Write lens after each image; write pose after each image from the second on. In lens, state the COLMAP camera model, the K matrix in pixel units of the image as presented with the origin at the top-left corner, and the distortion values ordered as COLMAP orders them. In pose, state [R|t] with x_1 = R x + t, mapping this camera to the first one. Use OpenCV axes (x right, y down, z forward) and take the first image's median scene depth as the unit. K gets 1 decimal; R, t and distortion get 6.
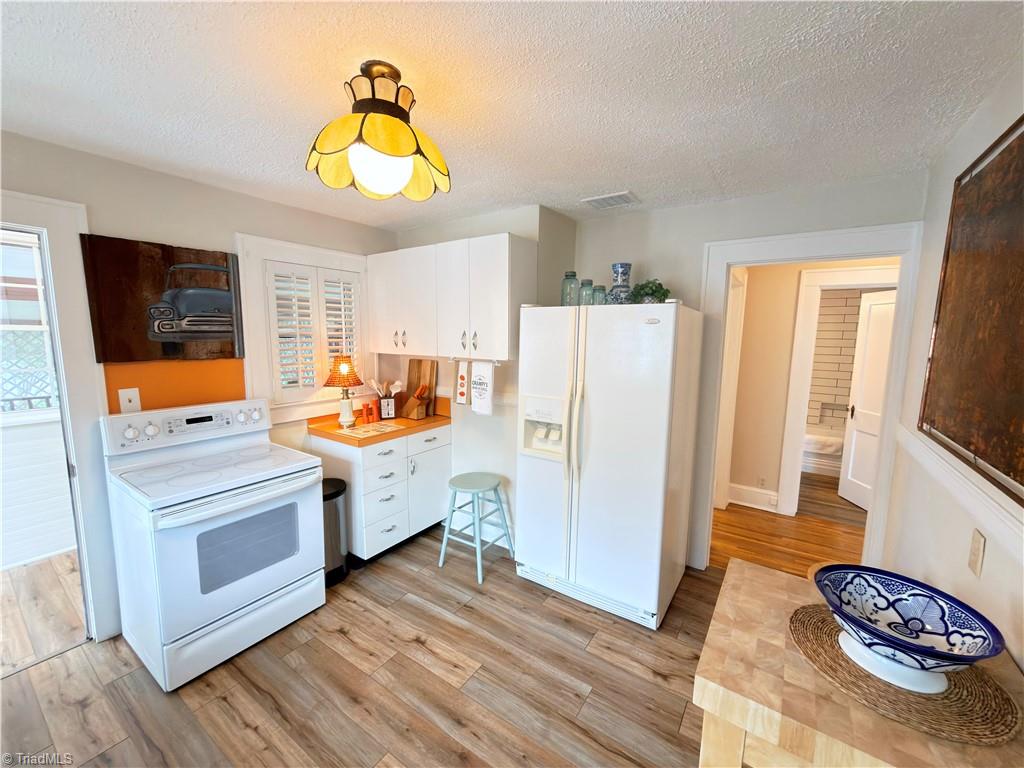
lens RADIAL K [[410.8, 0, 512.0], [0, 410.8, 384.0], [0, 0, 1]] dist [0.000748, 0.000079]
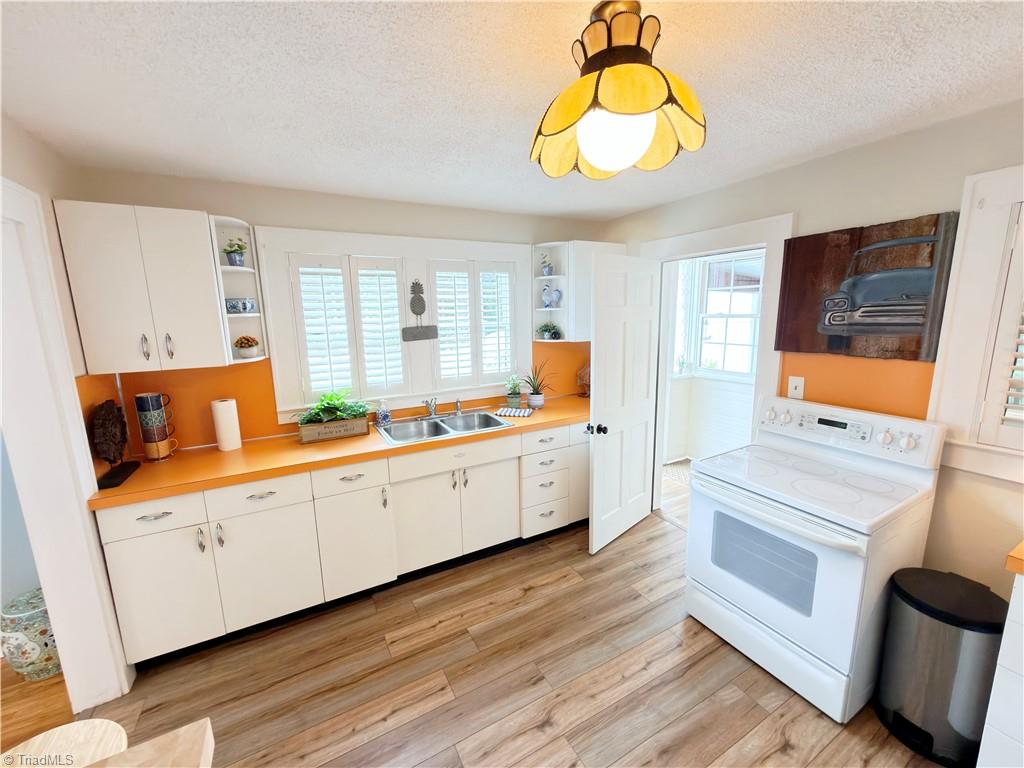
lens RADIAL K [[413.4, 0, 510.5], [0, 413.4, 385.7], [0, 0, 1]] dist [-0.001622, -0.000166]
pose [[-0.455356, 0.156795, -0.876394, 0.350092], [-0.095405, 0.970108, 0.223132, -0.131469], [0.885183, 0.185217, -0.426786, 0.776446]]
